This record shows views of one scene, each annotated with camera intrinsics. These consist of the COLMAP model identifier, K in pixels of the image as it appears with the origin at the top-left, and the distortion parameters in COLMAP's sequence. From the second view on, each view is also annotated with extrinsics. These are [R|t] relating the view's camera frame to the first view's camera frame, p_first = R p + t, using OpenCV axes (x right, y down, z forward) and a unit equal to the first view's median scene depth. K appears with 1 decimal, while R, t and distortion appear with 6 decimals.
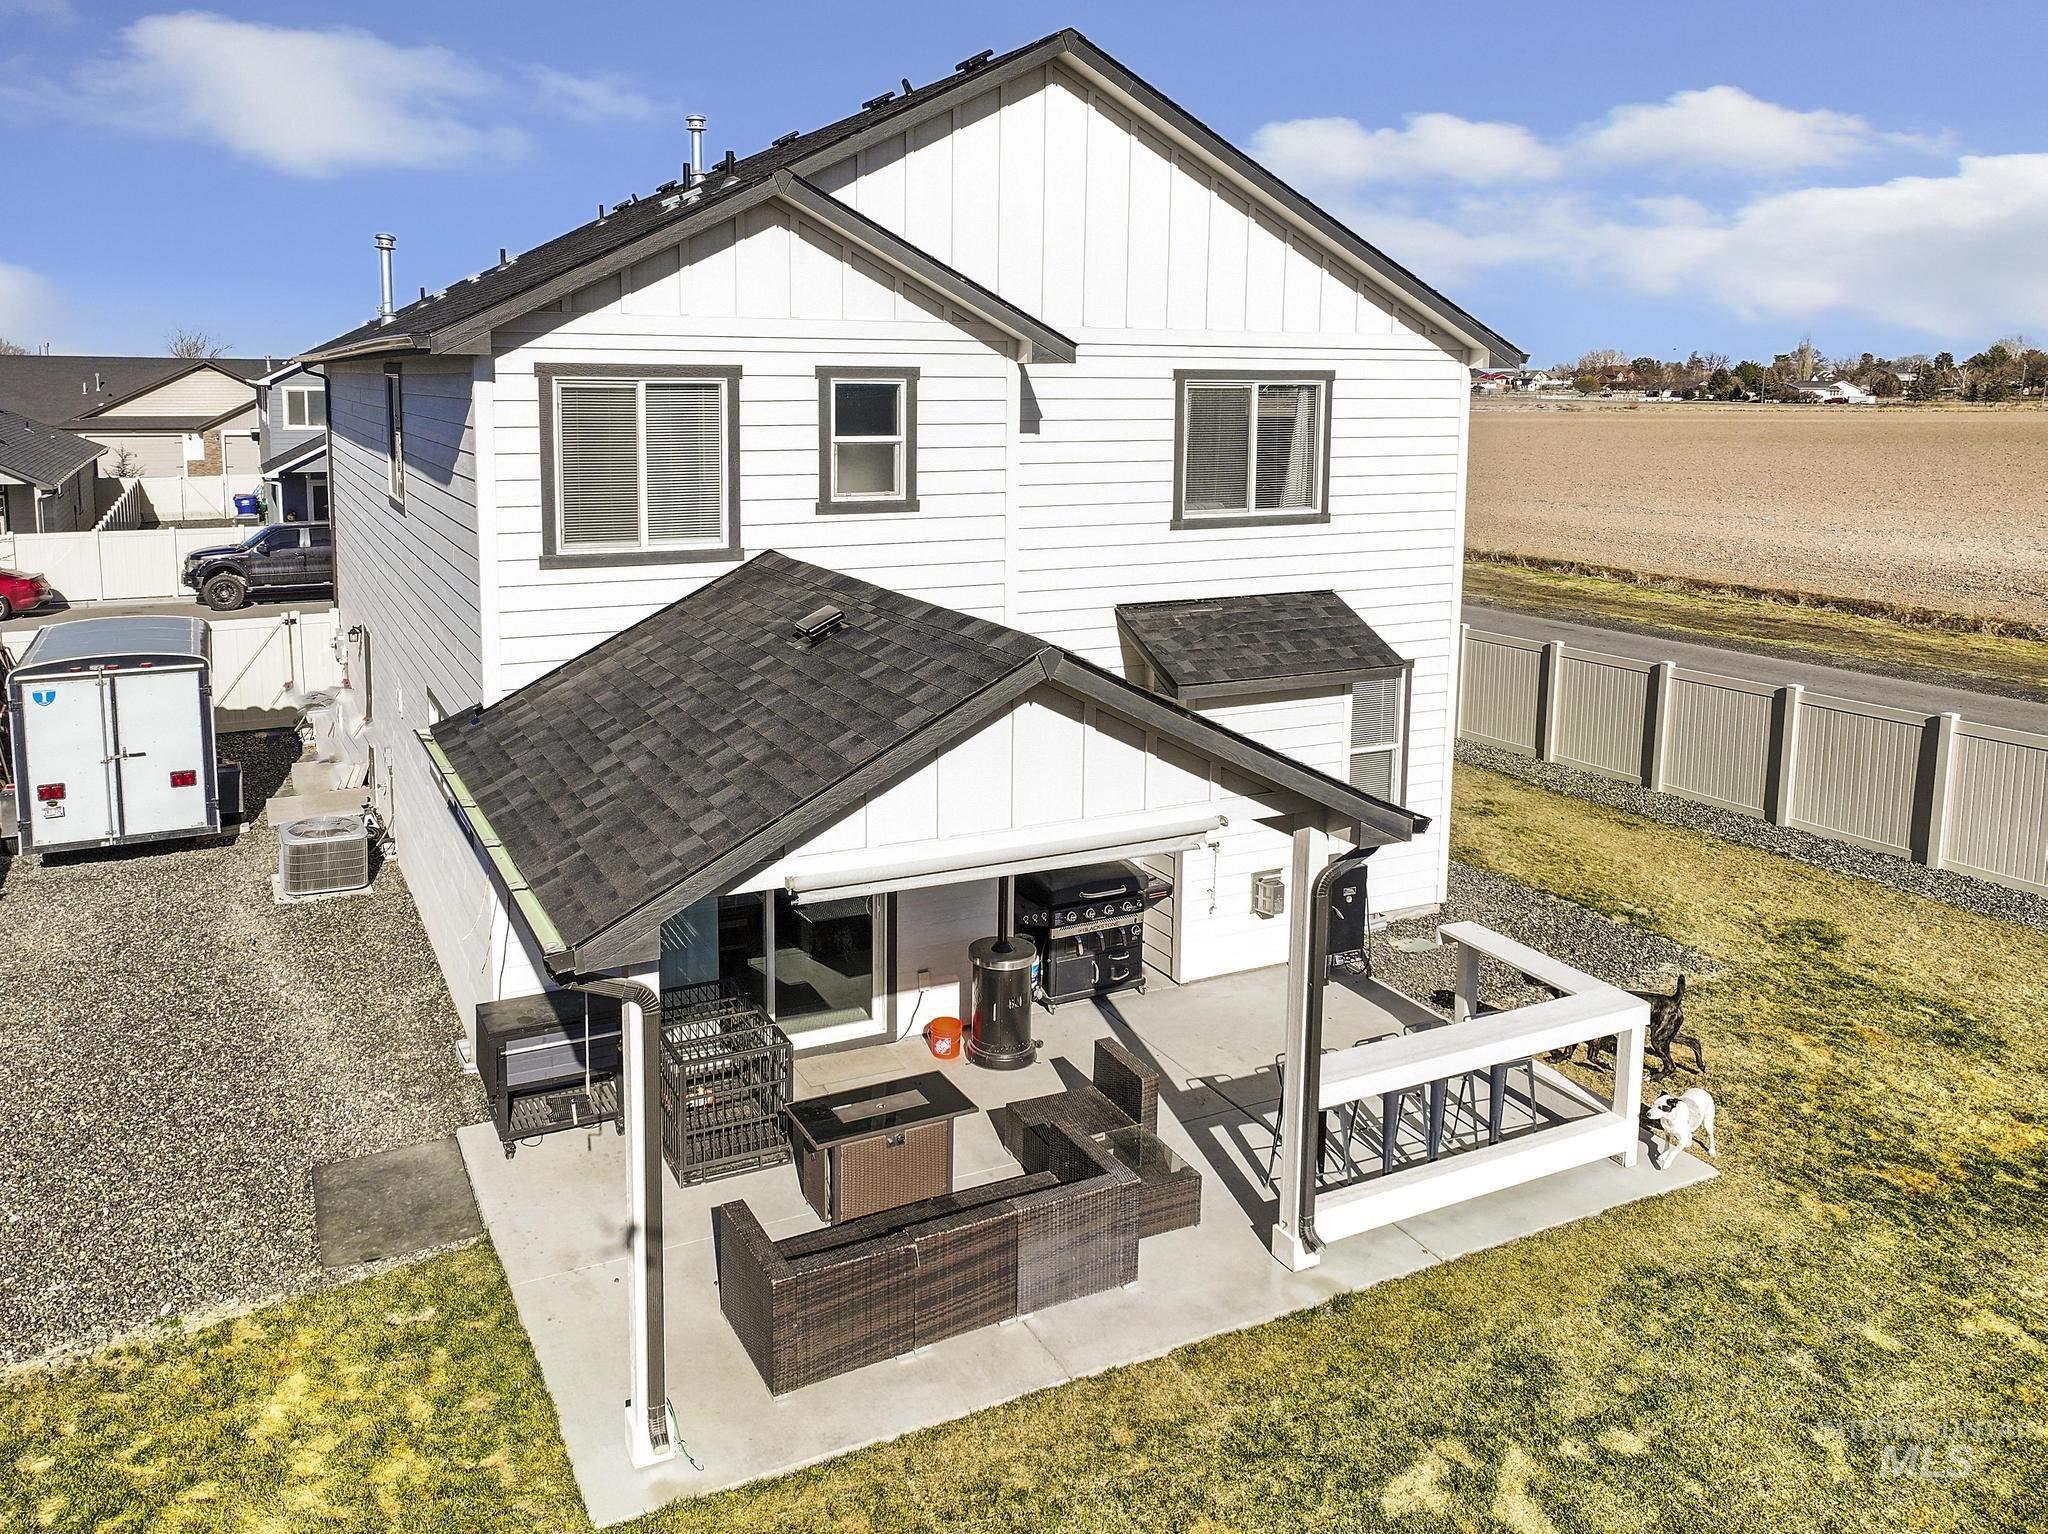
lens RADIAL K [[1449.0, 0, 1006.0], [0, 1449.0, 733.8], [0, 0, 1]] dist [-0.001924, 0.007866]
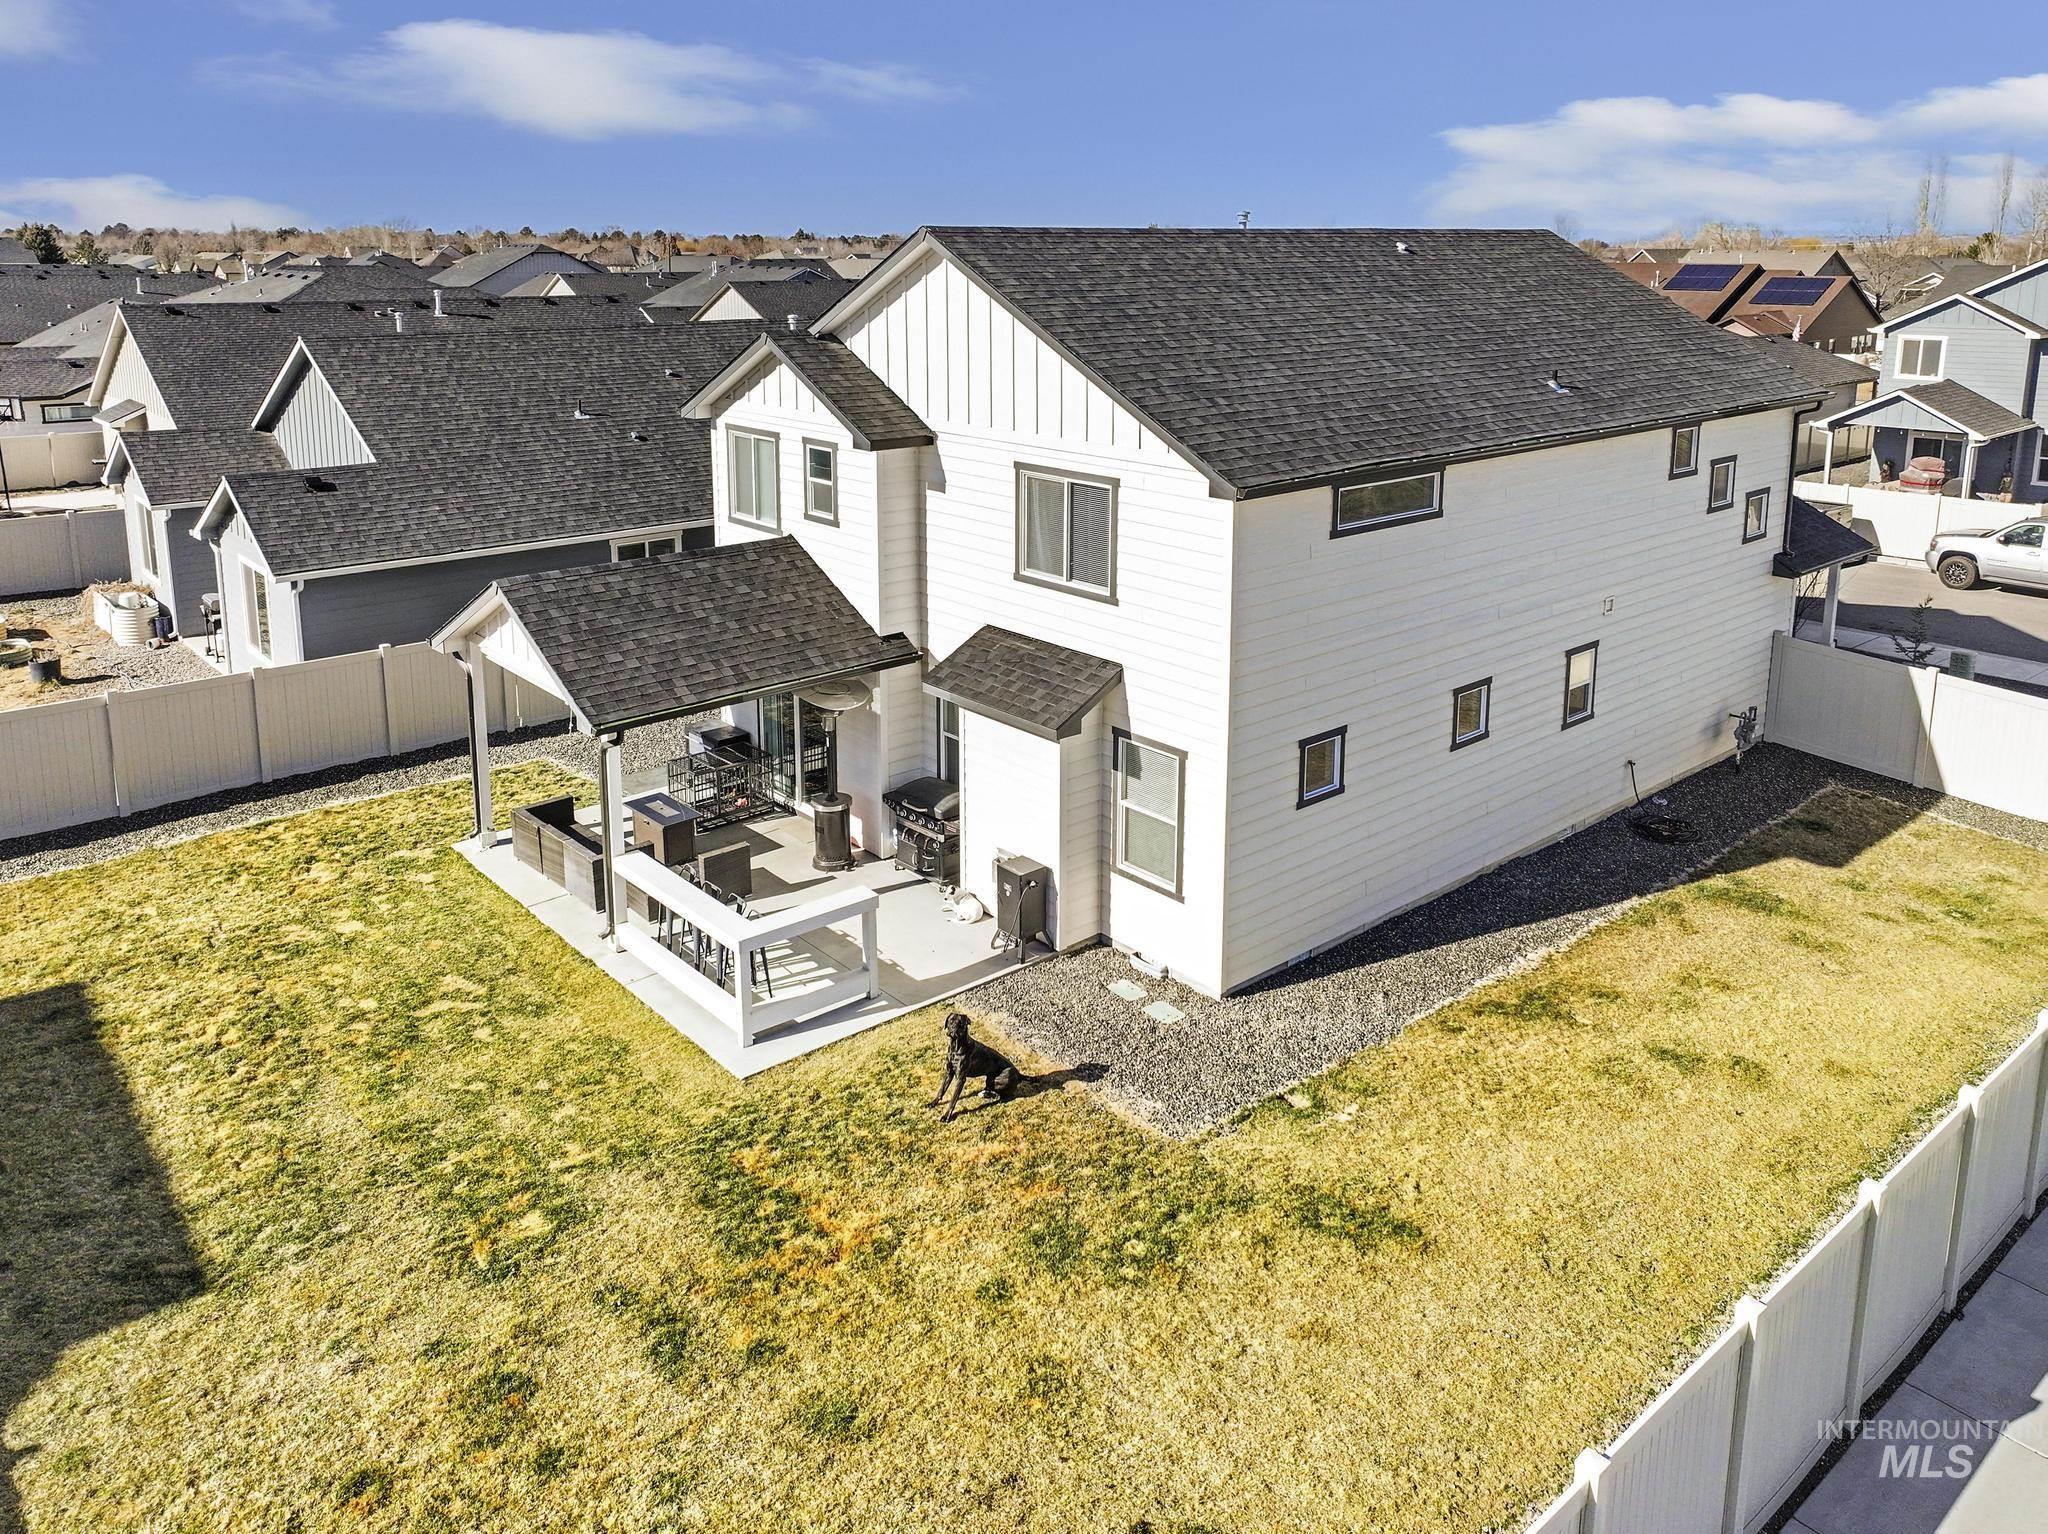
lens RADIAL K [[1433.5, 0, 1029.8], [0, 1433.5, 763.1], [0, 0, 1]] dist [0.003348, -0.005425]
pose [[0.285239, 0.323896, -0.902070, 1.469982], [-0.235956, 0.935934, 0.261444, -0.355481], [0.928958, 0.138275, 0.343390, 0.616364]]
